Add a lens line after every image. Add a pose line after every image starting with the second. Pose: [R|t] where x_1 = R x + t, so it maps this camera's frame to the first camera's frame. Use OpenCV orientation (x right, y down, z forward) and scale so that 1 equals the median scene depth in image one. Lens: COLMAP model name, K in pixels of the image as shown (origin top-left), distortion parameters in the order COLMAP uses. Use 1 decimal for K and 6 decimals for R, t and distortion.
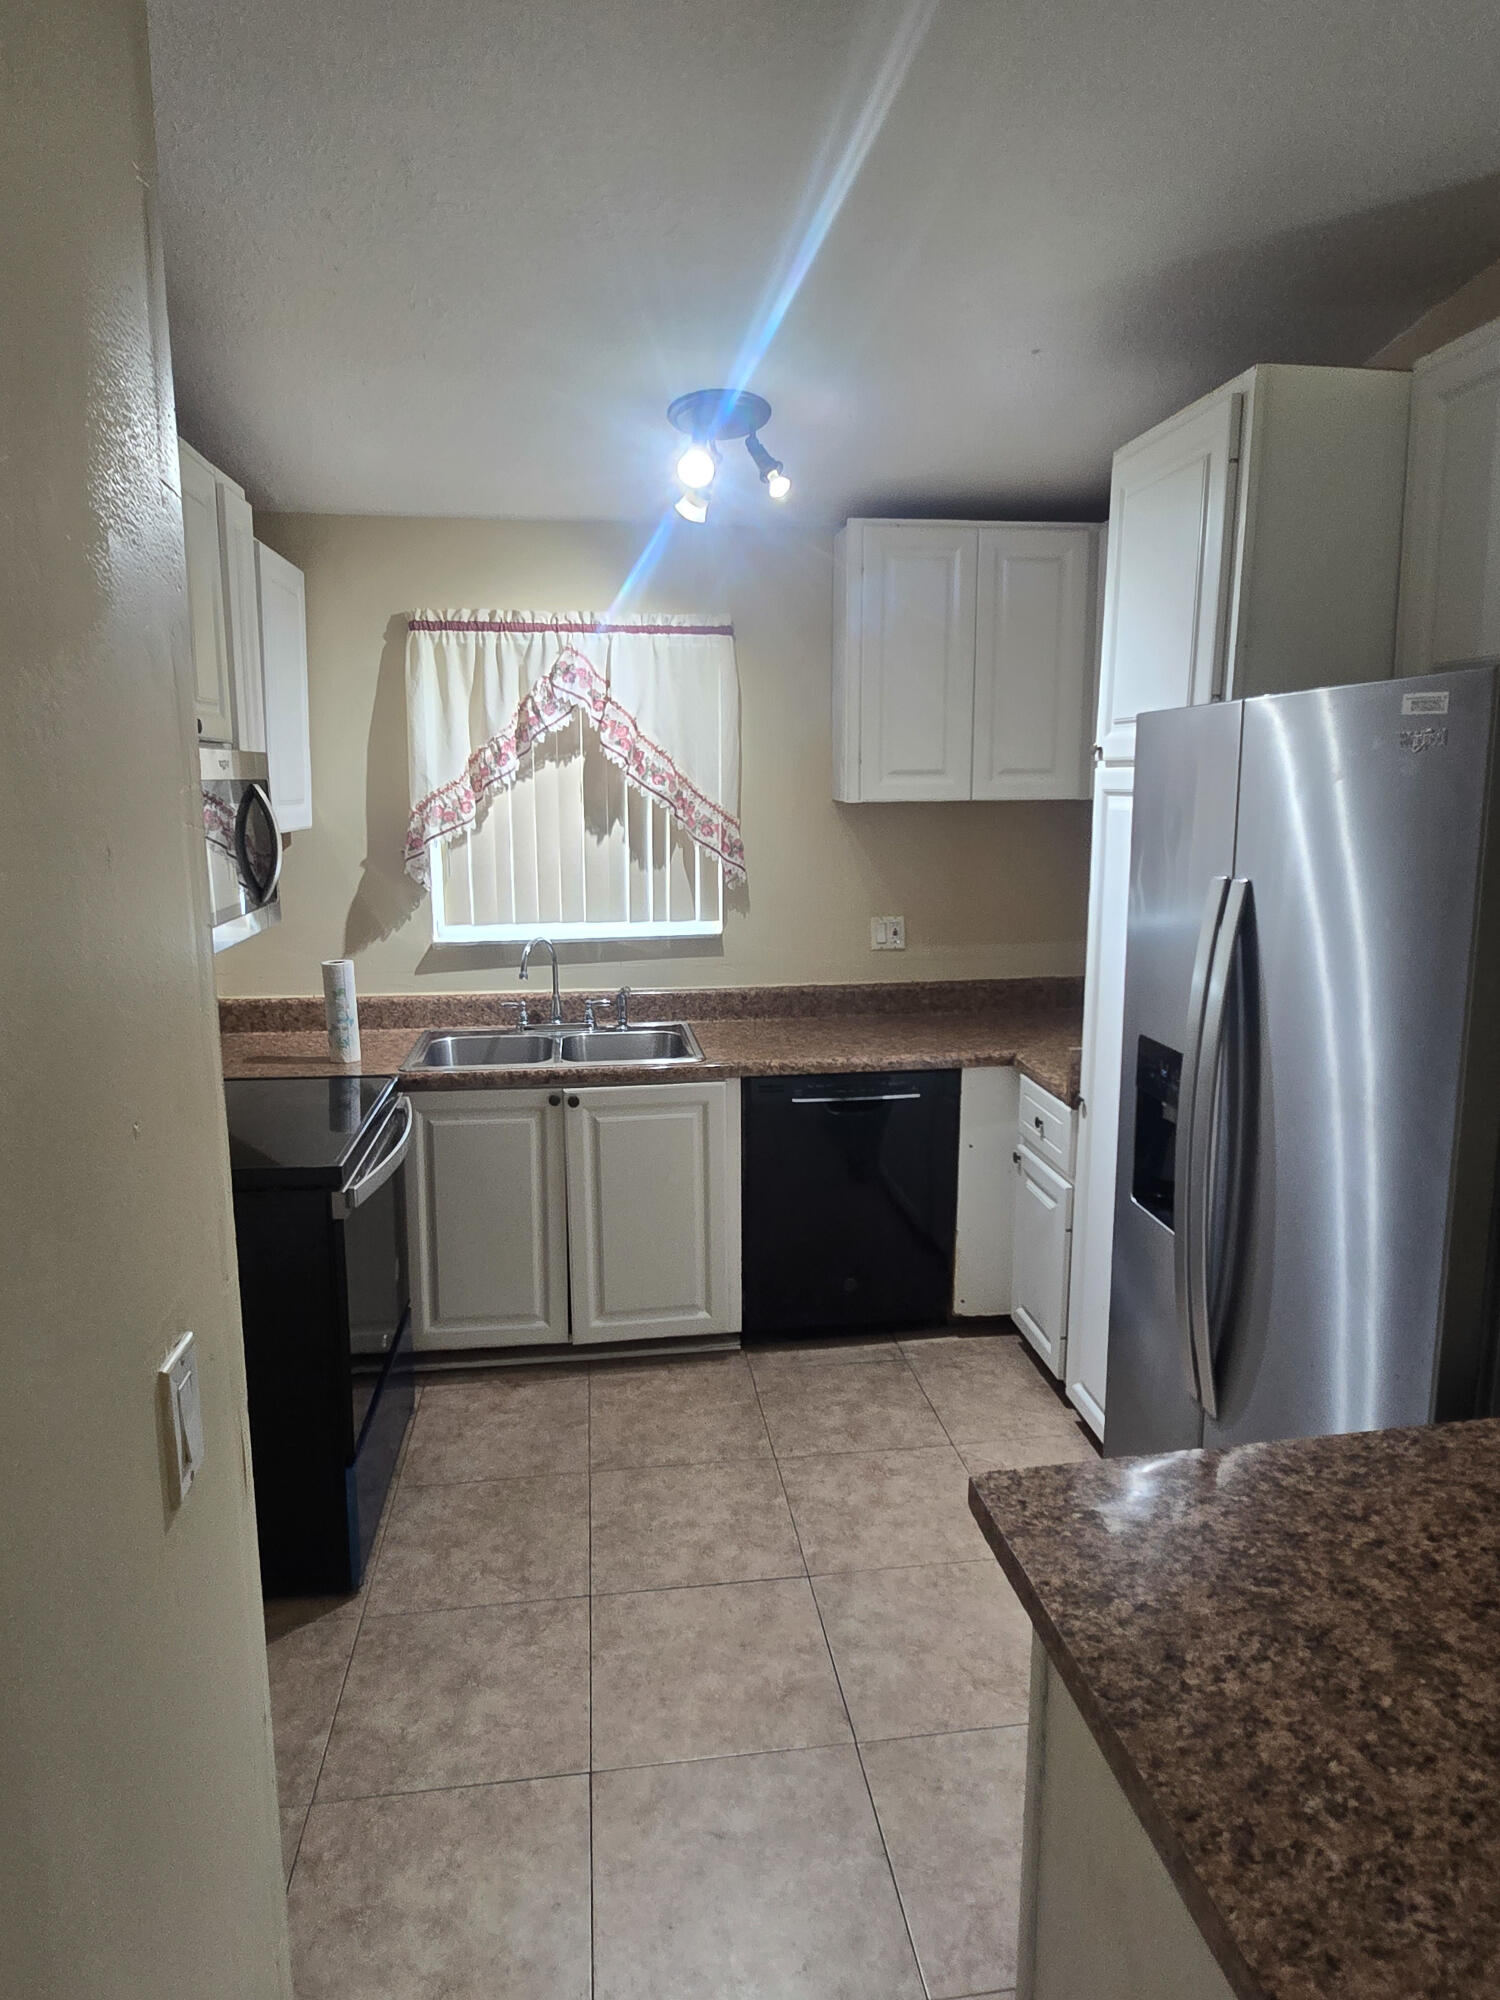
lens RADIAL K [[1193.4, 0, 744.8], [0, 1193.4, 988.6], [0, 0, 1]] dist [-0.007214, -0.001324]
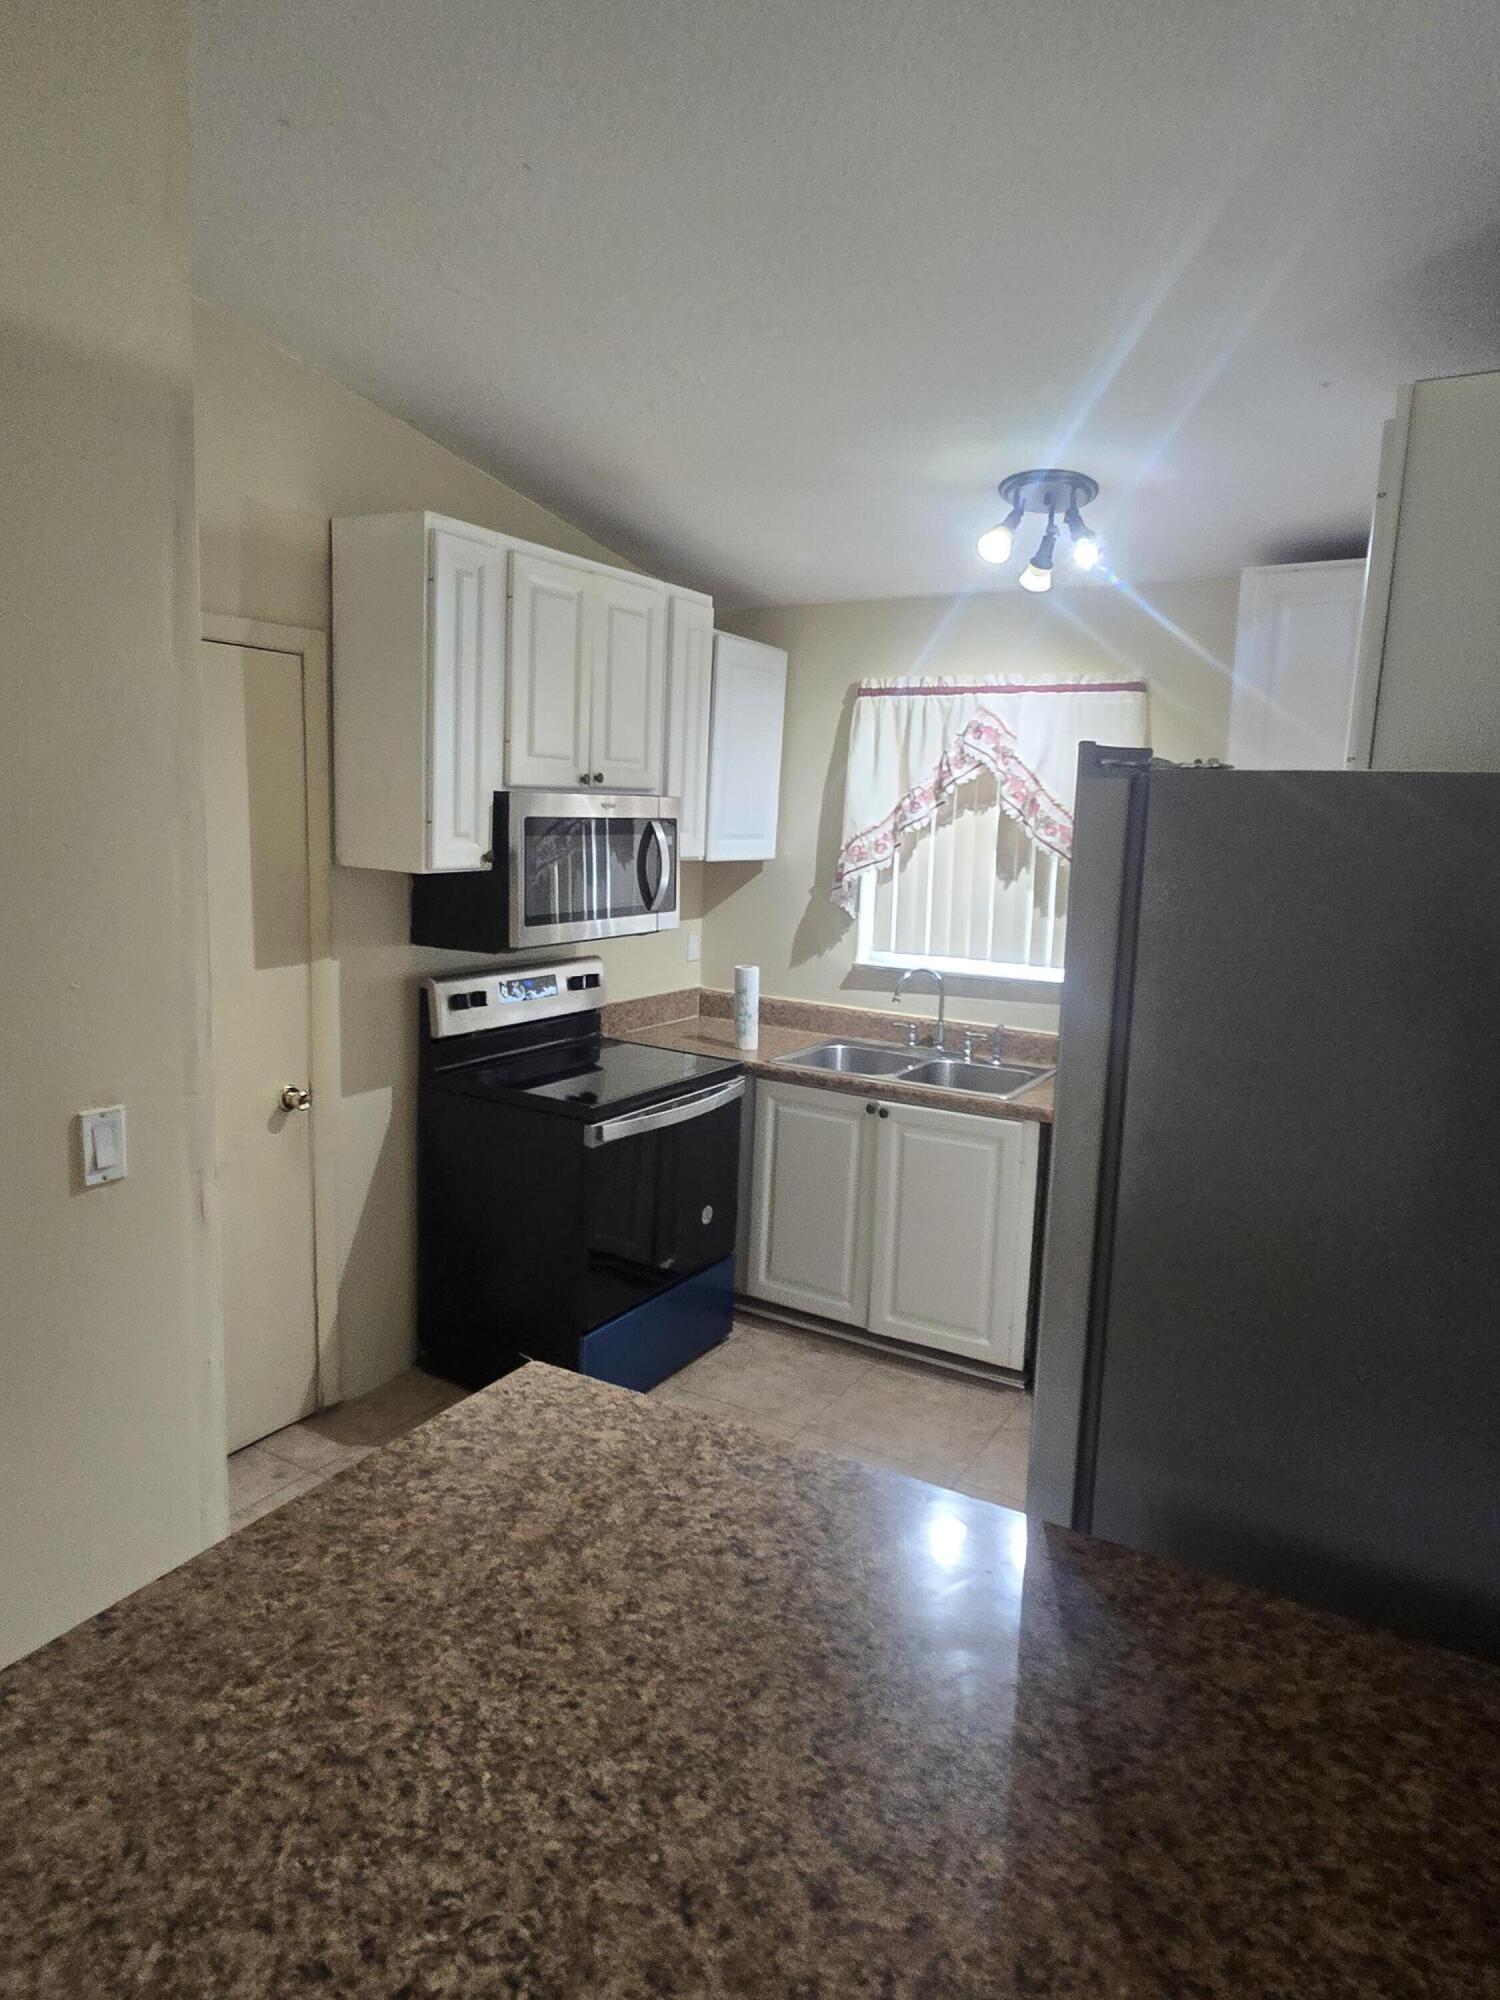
lens RADIAL K [[1193.4, 0, 749.7], [0, 1193.4, 991.8], [0, 0, 1]] dist [-0.007214, -0.001324]
pose [[0.780697, 0.122654, -0.612754, 0.403606], [-0.142473, 0.989660, 0.016578, -0.017207], [0.608451, 0.074359, 0.790100, 0.028855]]
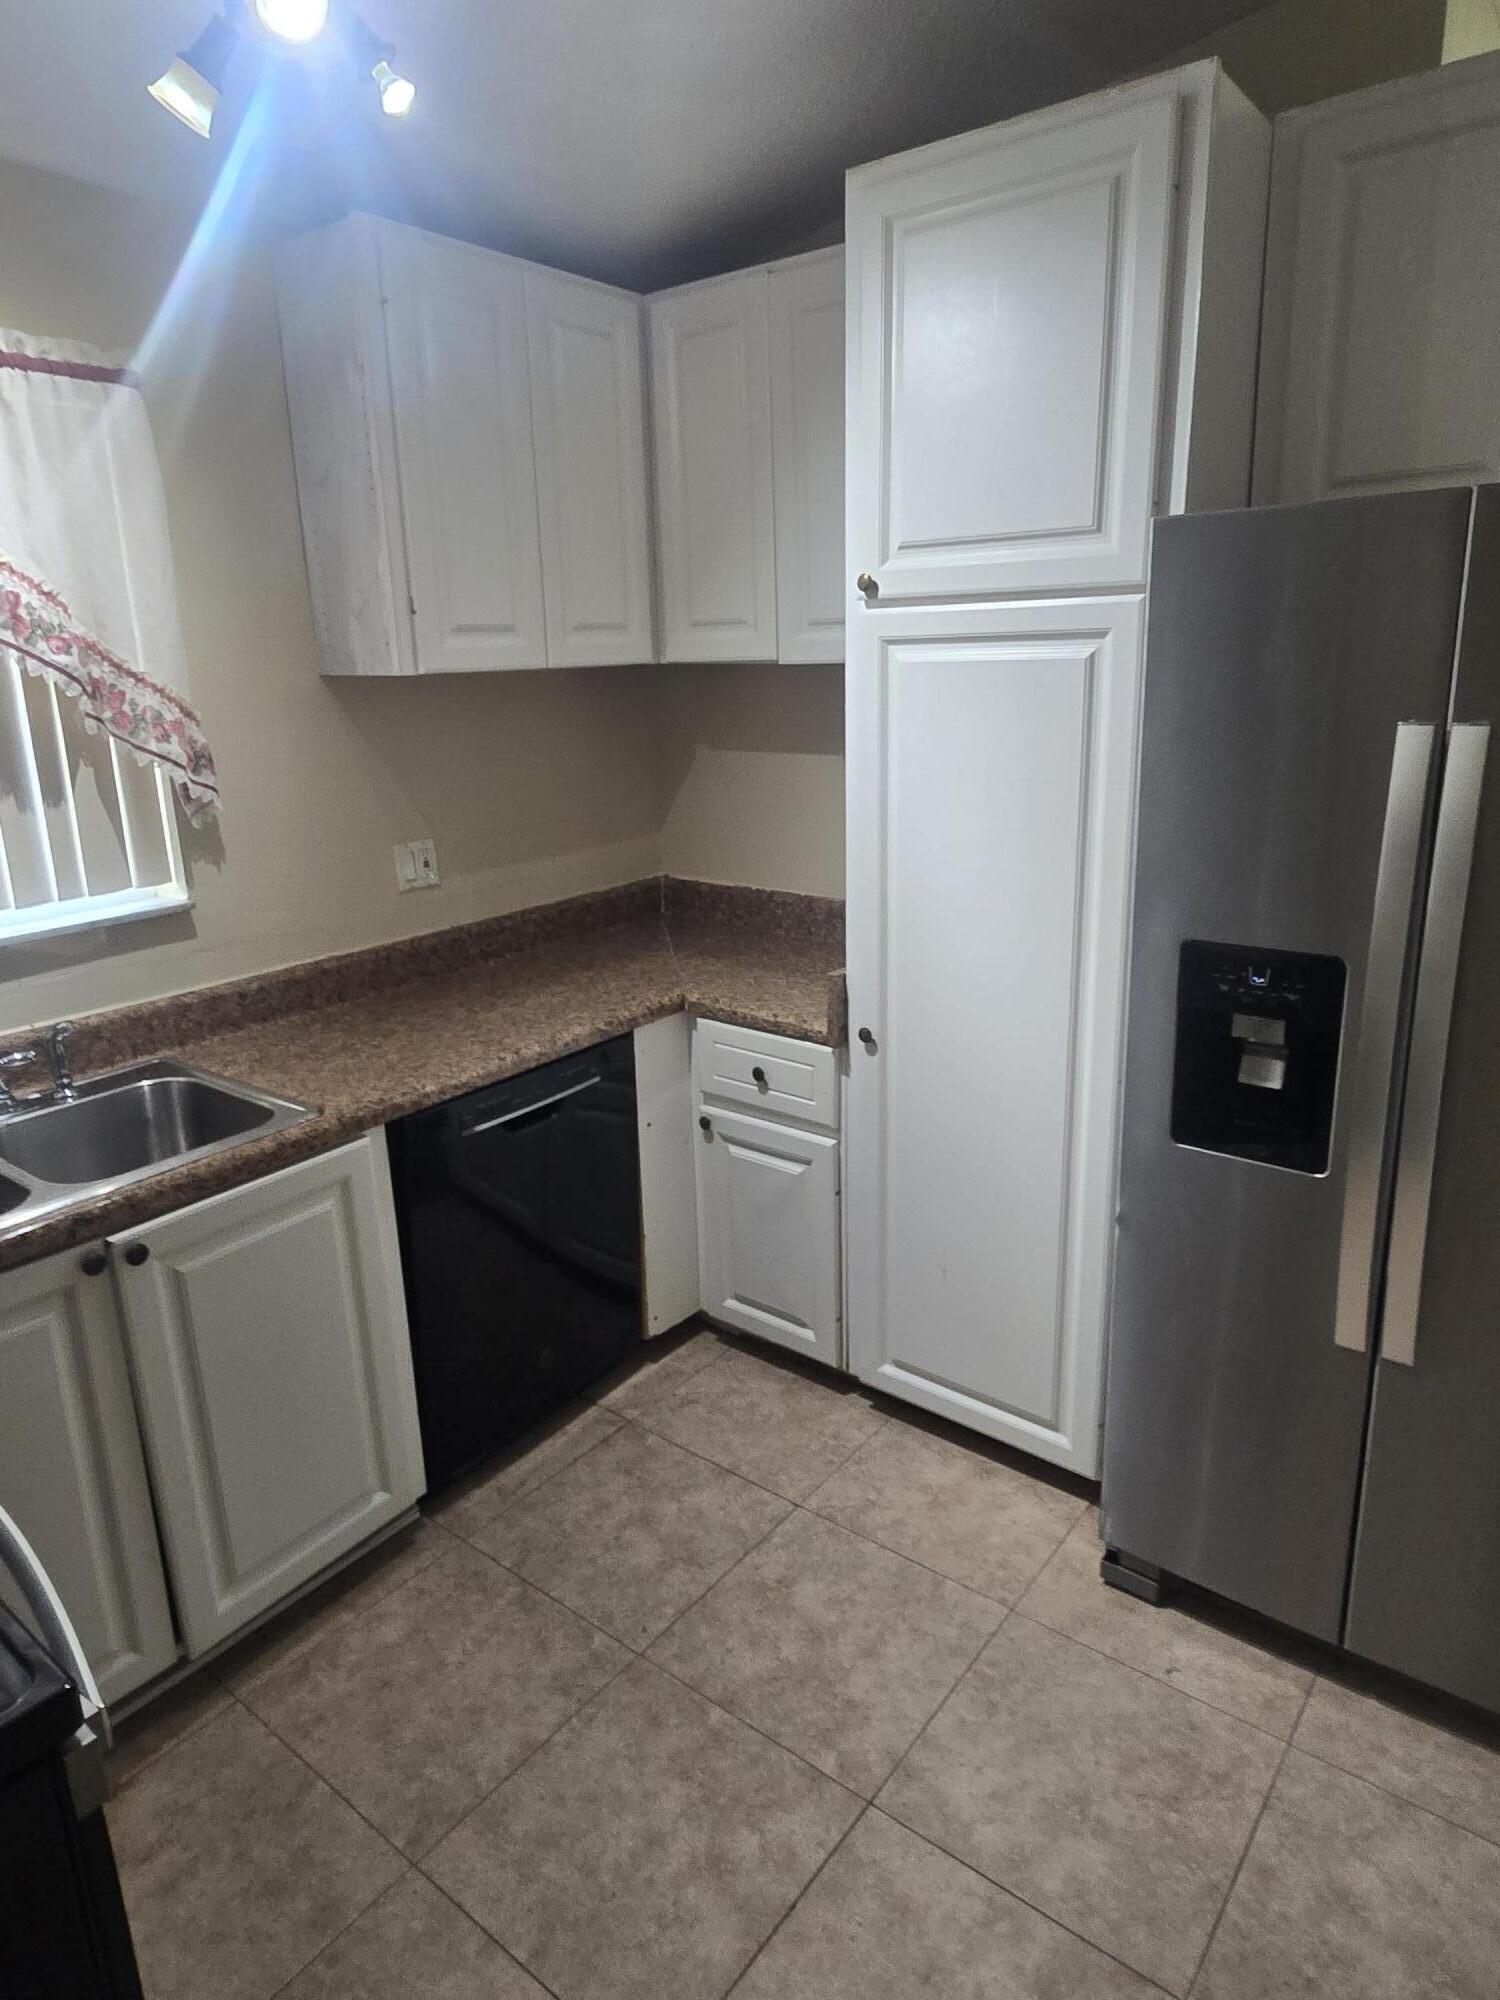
lens RADIAL K [[1193.4, 0, 749.6], [0, 1193.4, 988.2], [0, 0, 1]] dist [-0.007214, -0.001324]
pose [[0.715391, -0.202730, 0.668668, -0.261126], [0.145246, 0.979226, 0.141492, -0.053455], [-0.683462, -0.004100, 0.729975, 0.400118]]
